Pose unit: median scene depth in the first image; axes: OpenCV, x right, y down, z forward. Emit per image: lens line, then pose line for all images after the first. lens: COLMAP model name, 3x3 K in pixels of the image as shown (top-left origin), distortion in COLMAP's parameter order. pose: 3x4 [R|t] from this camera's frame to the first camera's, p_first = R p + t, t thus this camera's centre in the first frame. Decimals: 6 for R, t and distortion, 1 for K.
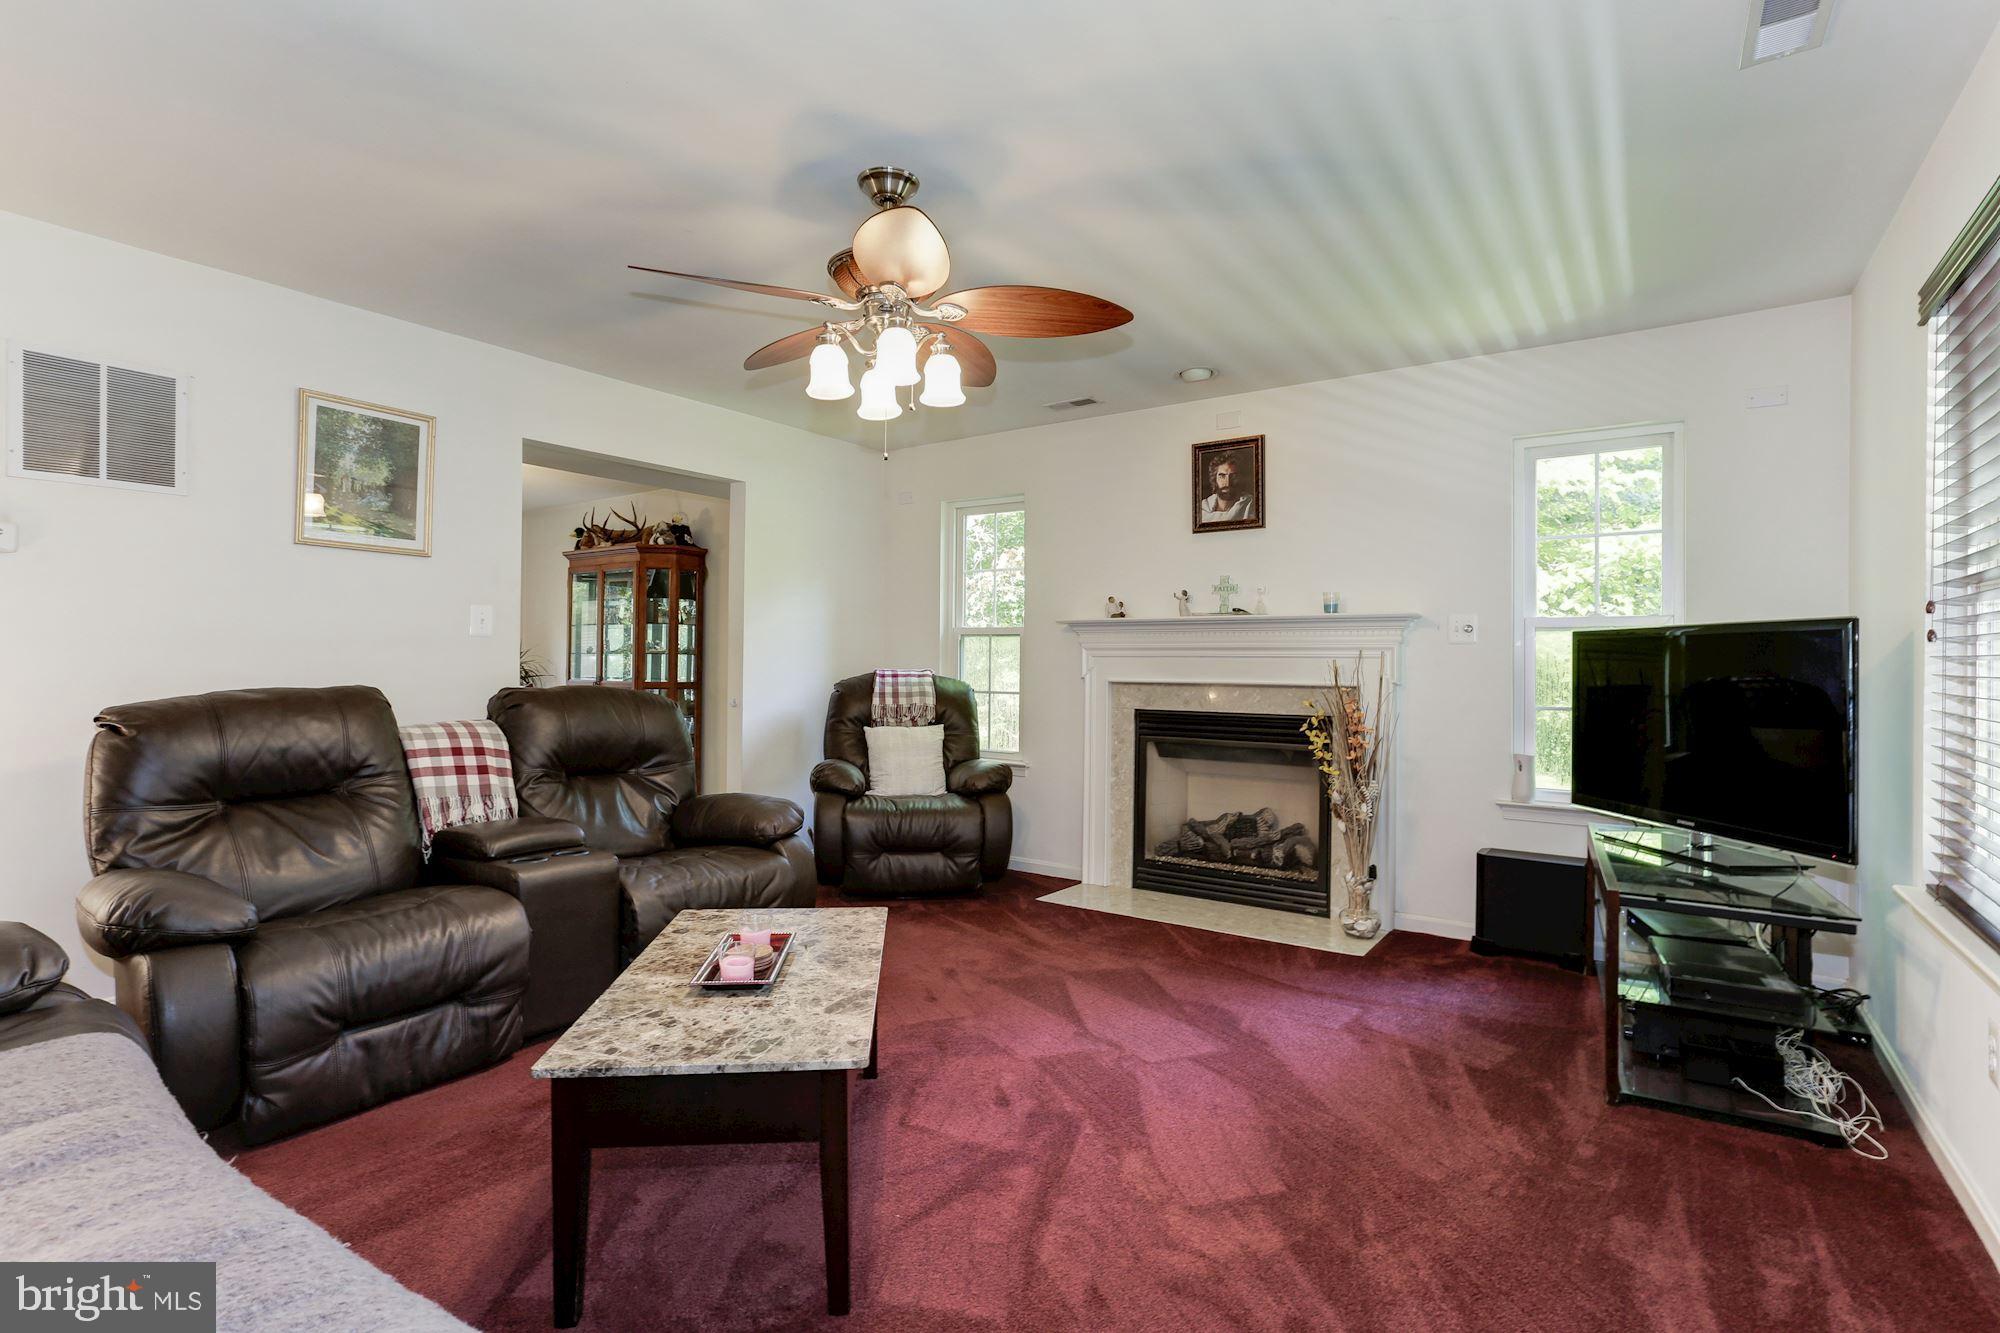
lens RADIAL K [[946.4, 0, 1000.2], [0, 946.4, 658.9], [0, 0, 1]] dist [-0.038518, 0.029781]
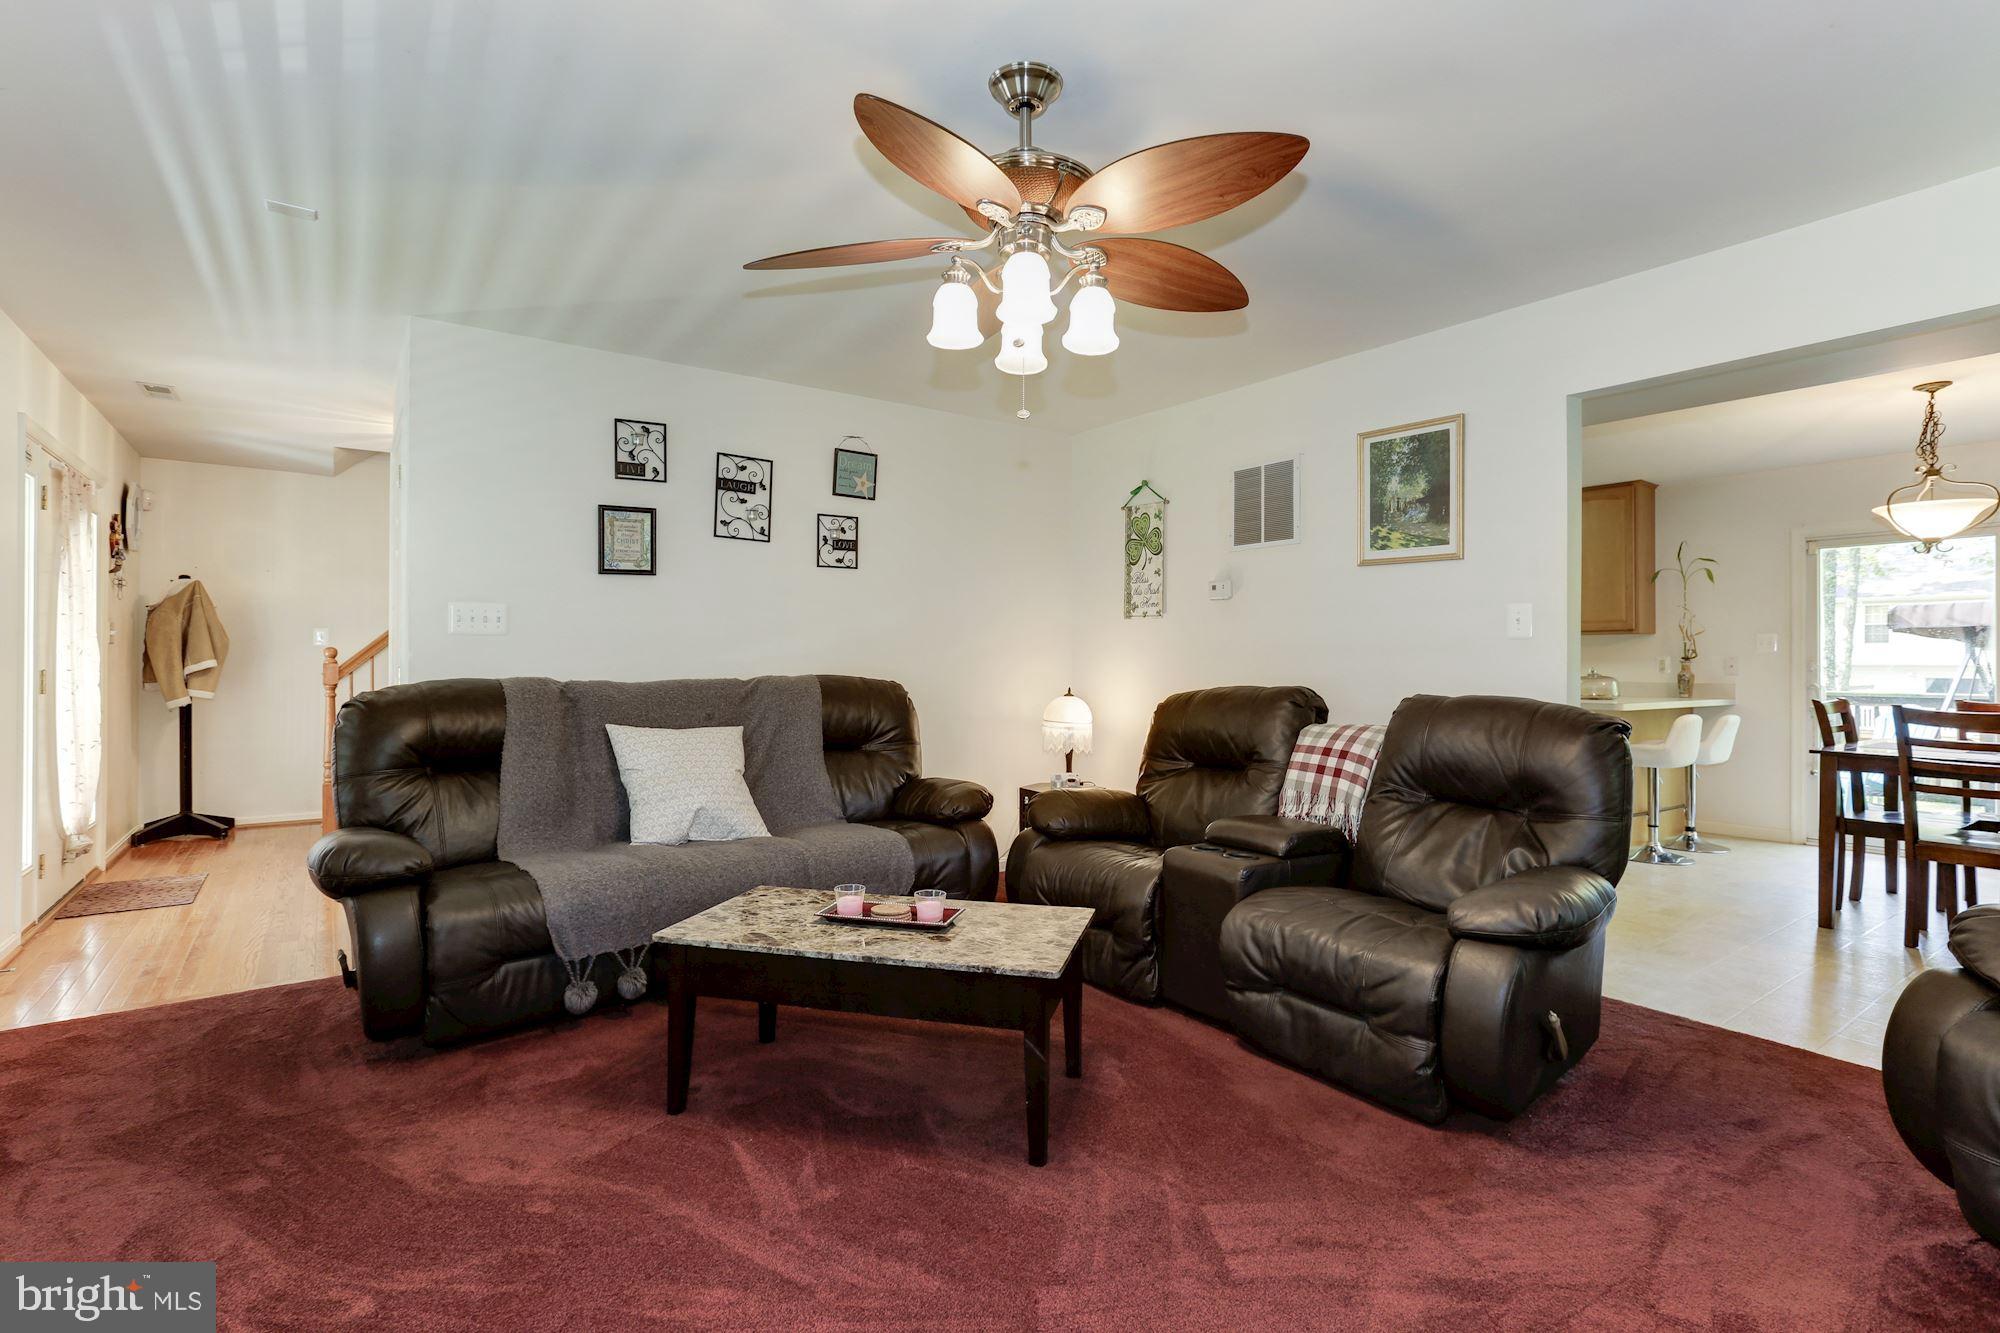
lens RADIAL K [[946.4, 0, 1000.2], [0, 946.4, 658.9], [0, 0, 1]] dist [-0.038518, 0.029781]
pose [[-0.325864, -0.010563, -0.945358, 0.549653], [-0.001984, 0.999943, -0.010489, 0.006958], [0.945414, -0.001542, -0.325867, 1.028615]]
